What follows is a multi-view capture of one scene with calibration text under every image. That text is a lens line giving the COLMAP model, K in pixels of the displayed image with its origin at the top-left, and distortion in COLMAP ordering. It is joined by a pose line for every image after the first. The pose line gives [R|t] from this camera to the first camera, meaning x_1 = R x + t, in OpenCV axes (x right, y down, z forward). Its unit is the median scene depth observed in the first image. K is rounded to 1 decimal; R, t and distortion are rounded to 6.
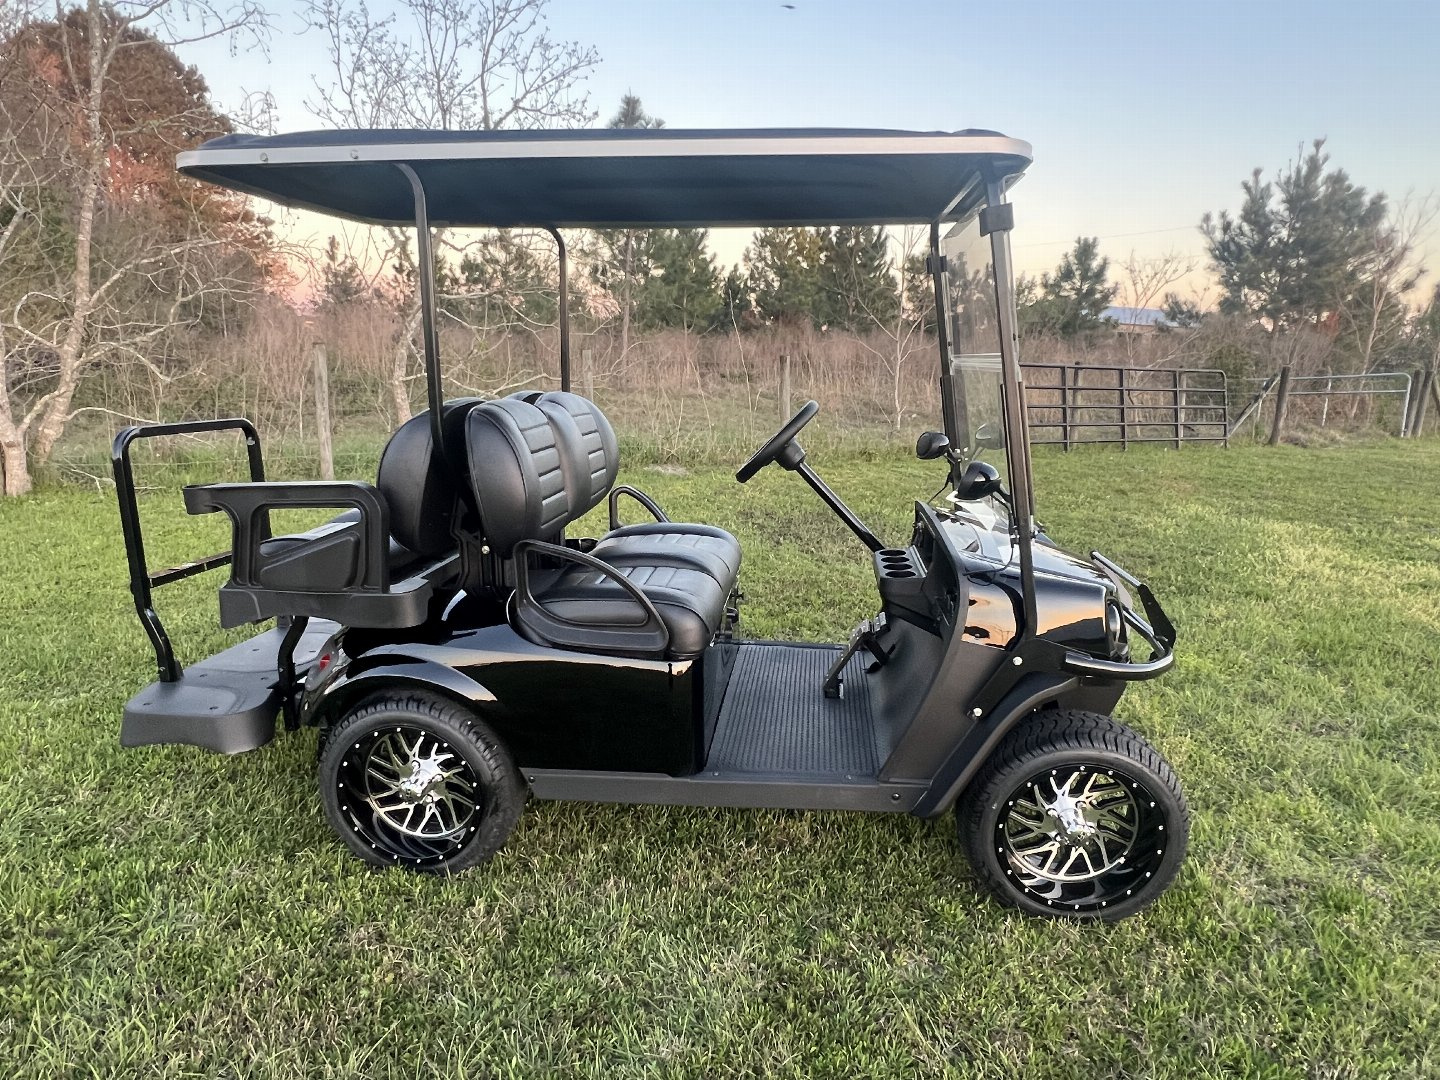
lens RADIAL K [[869.3, 0, 704.9], [0, 869.3, 551.2], [0, 0, 1]] dist [-0.002269, 0.000174]
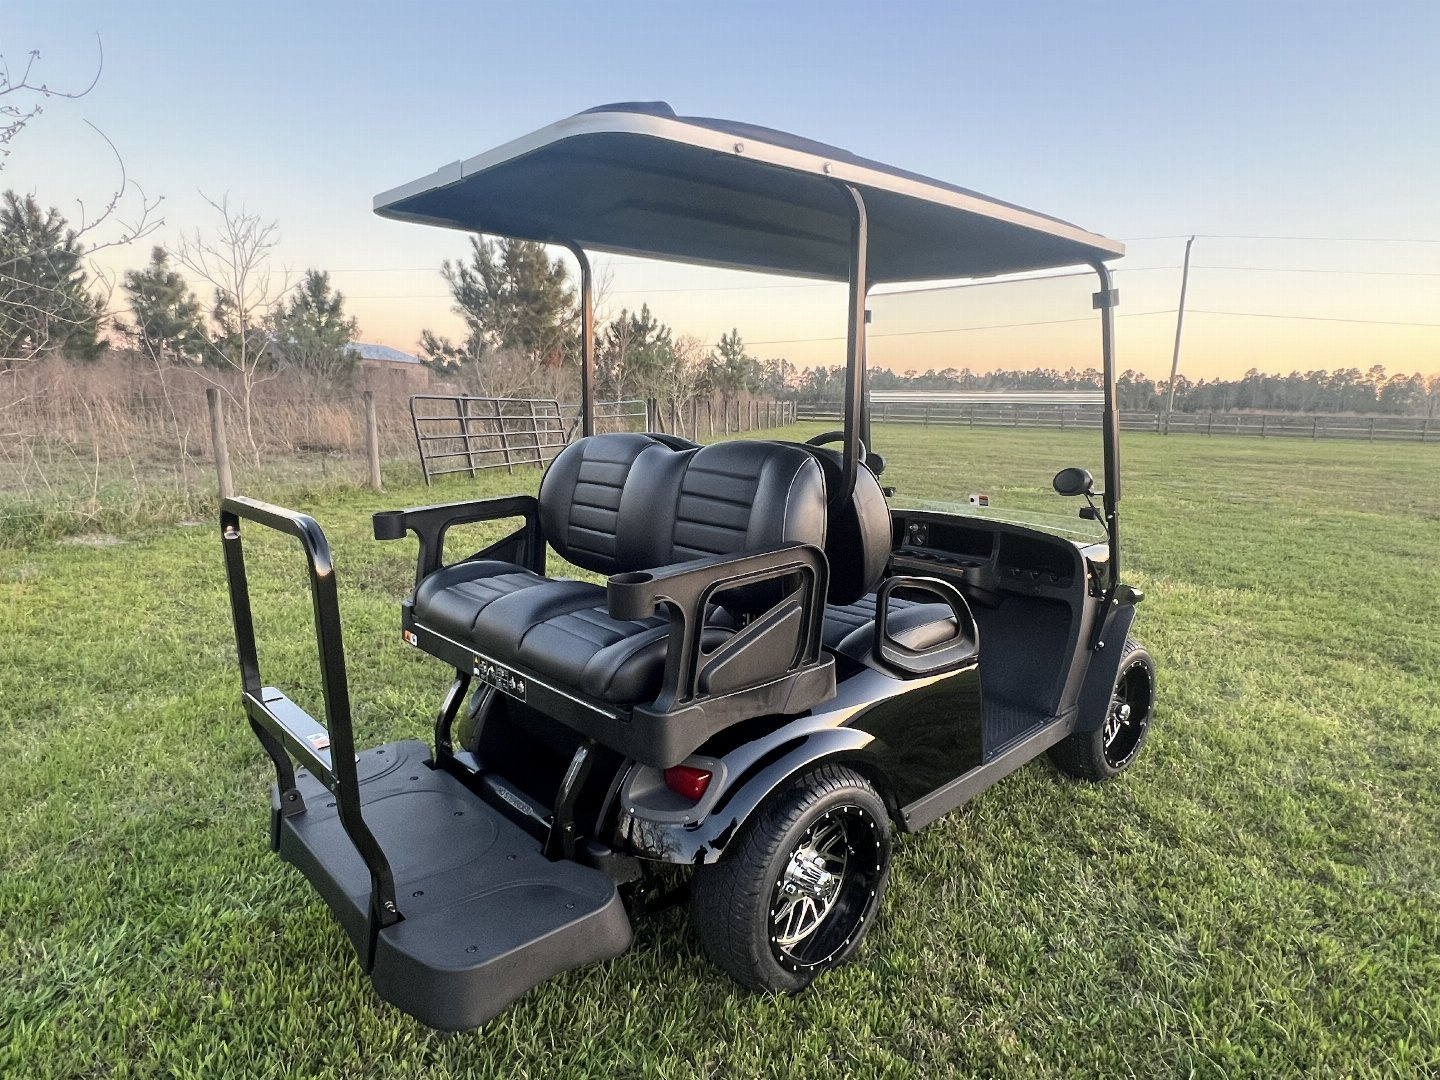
lens RADIAL K [[869.3, 0, 704.9], [0, 869.3, 551.2], [0, 0, 1]] dist [-0.002269, 0.000174]
pose [[0.663020, -0.139368, 0.735514, -0.940978], [0.164522, 0.985624, 0.038454, -0.102131], [-0.730300, 0.095512, 0.676417, 0.421962]]
